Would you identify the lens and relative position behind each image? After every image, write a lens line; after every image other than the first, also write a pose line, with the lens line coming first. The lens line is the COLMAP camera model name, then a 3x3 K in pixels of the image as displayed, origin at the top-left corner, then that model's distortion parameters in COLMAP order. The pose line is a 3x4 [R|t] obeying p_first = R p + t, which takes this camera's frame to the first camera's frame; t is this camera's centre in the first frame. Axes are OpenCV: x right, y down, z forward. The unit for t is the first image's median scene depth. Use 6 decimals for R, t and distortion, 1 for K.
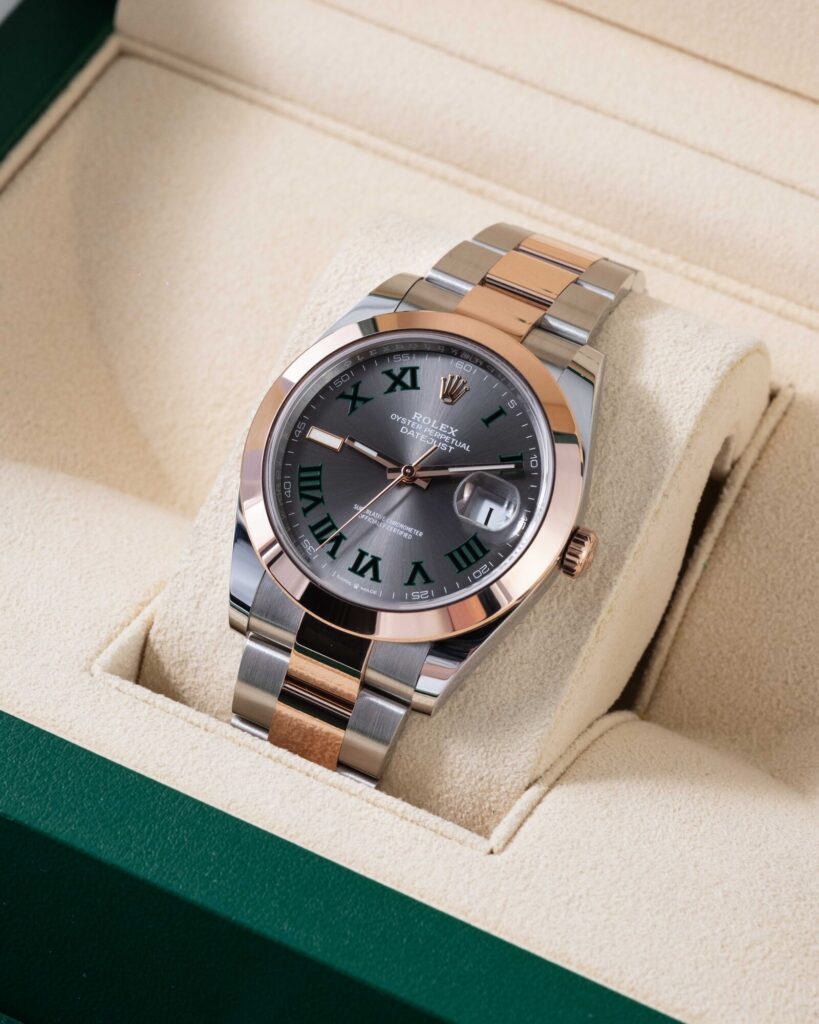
lens RADIAL K [[4179.9, 0, 409.5], [0, 4179.9, 512.0], [0, 0, 1]] dist [0.158993, -1.790989]
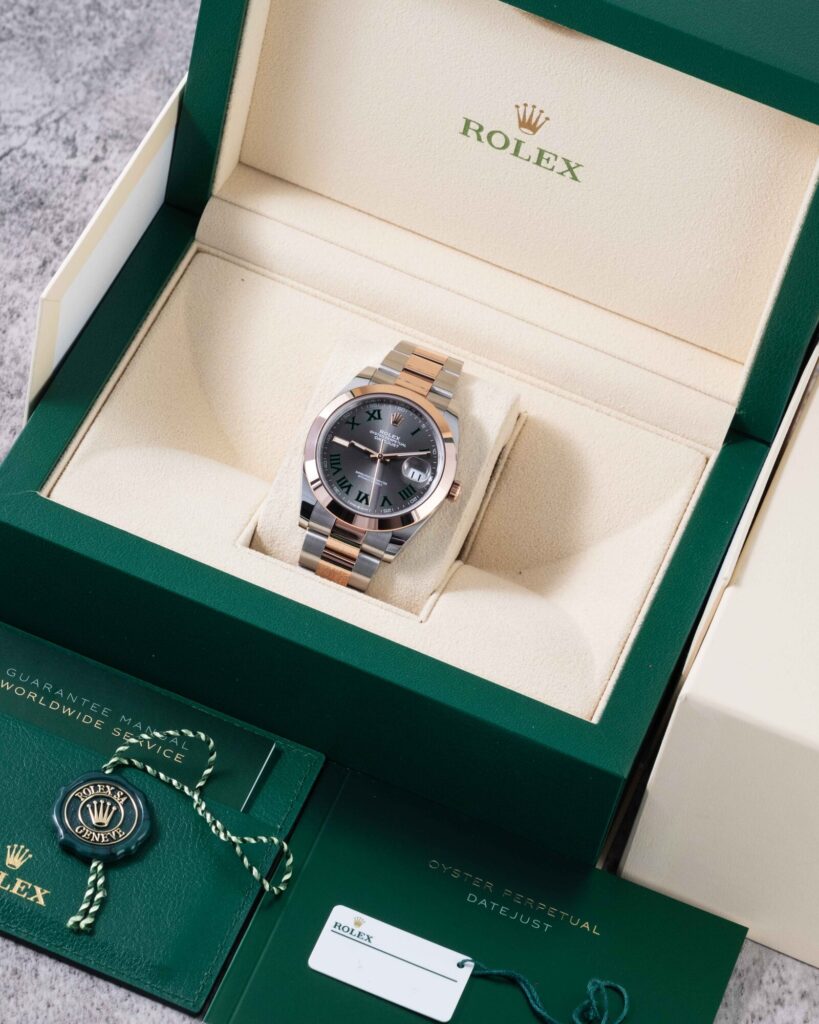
lens RADIAL K [[4179.9, 0, 409.5], [0, 4179.9, 512.0], [0, 0, 1]] dist [0.158993, -1.790989]
pose [[0.982133, -0.011170, 0.187857, -0.406946], [0.004907, 0.999417, 0.033774, -0.055450], [-0.188124, -0.032249, 0.981616, -1.222013]]
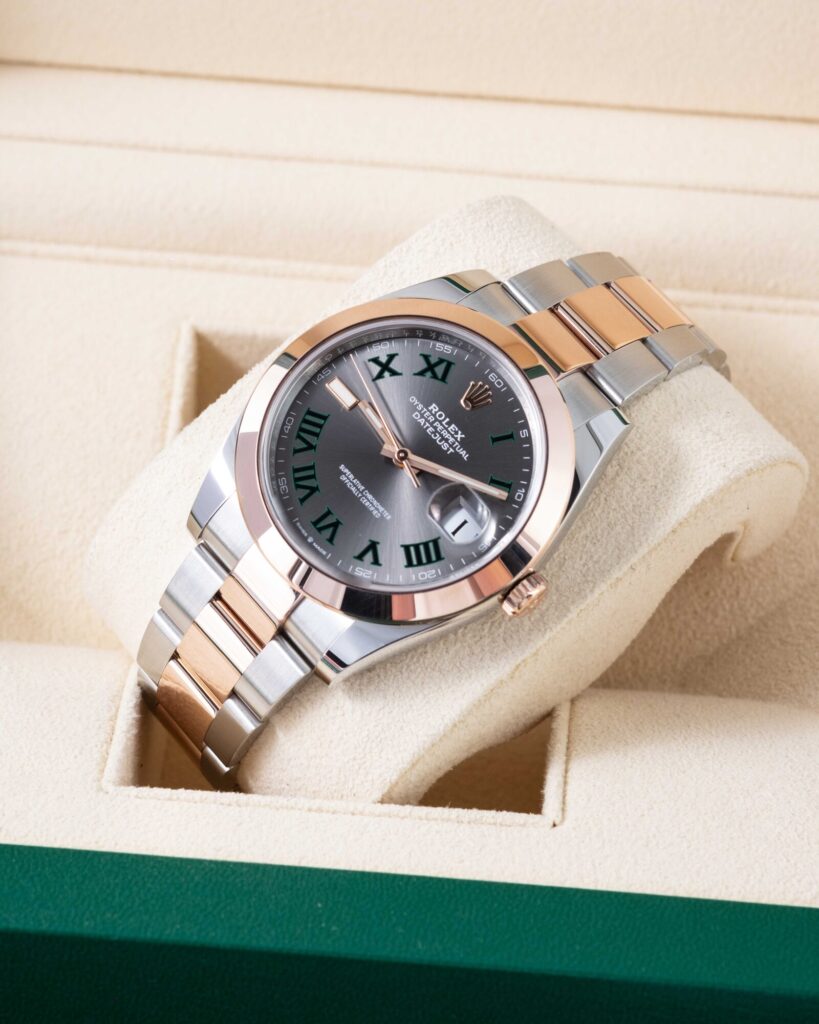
lens RADIAL K [[4179.9, 0, 409.5], [0, 4179.9, 512.0], [0, 0, 1]] dist [0.158993, -1.790989]
pose [[0.913295, -0.284781, 0.291190, -0.282651], [0.305562, 0.951773, -0.027550, 0.024764], [-0.269301, 0.114138, 0.956269, 0.016237]]
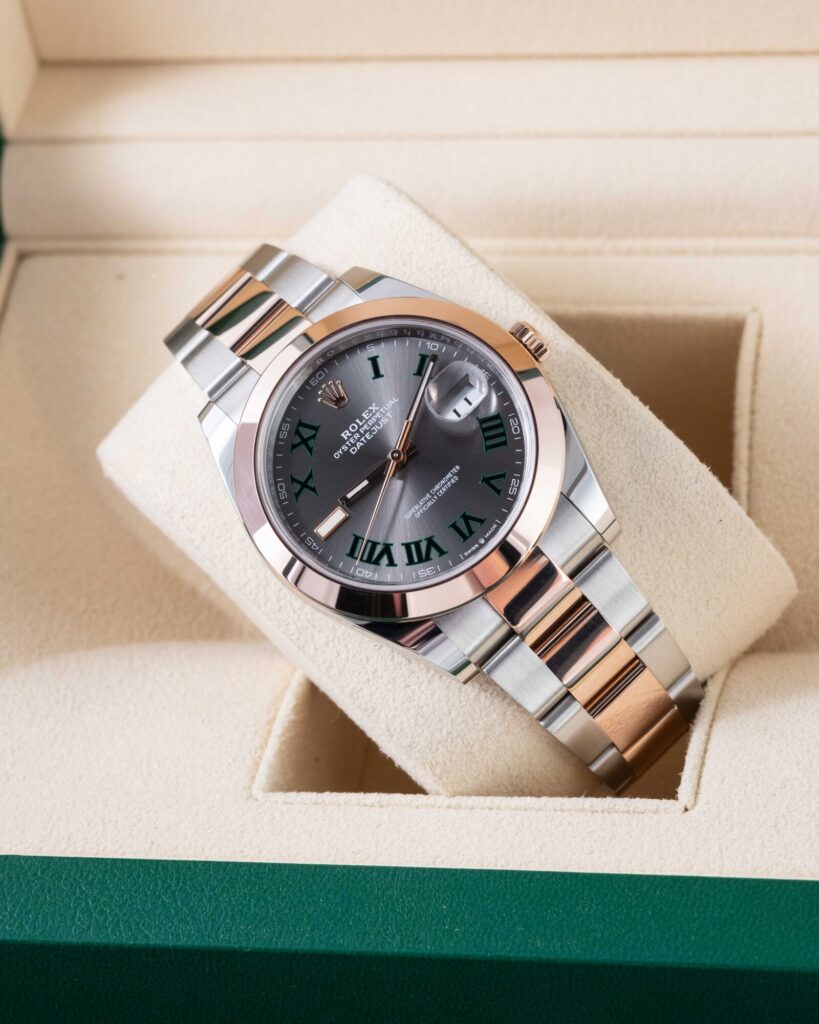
lens RADIAL K [[4179.9, 0, 409.5], [0, 4179.9, 512.0], [0, 0, 1]] dist [0.158993, -1.790989]
pose [[0.927219, -0.364312, 0.086839, -0.104813], [0.368101, 0.929235, -0.031993, 0.019880], [-0.069038, 0.061630, 0.995709, -0.036577]]
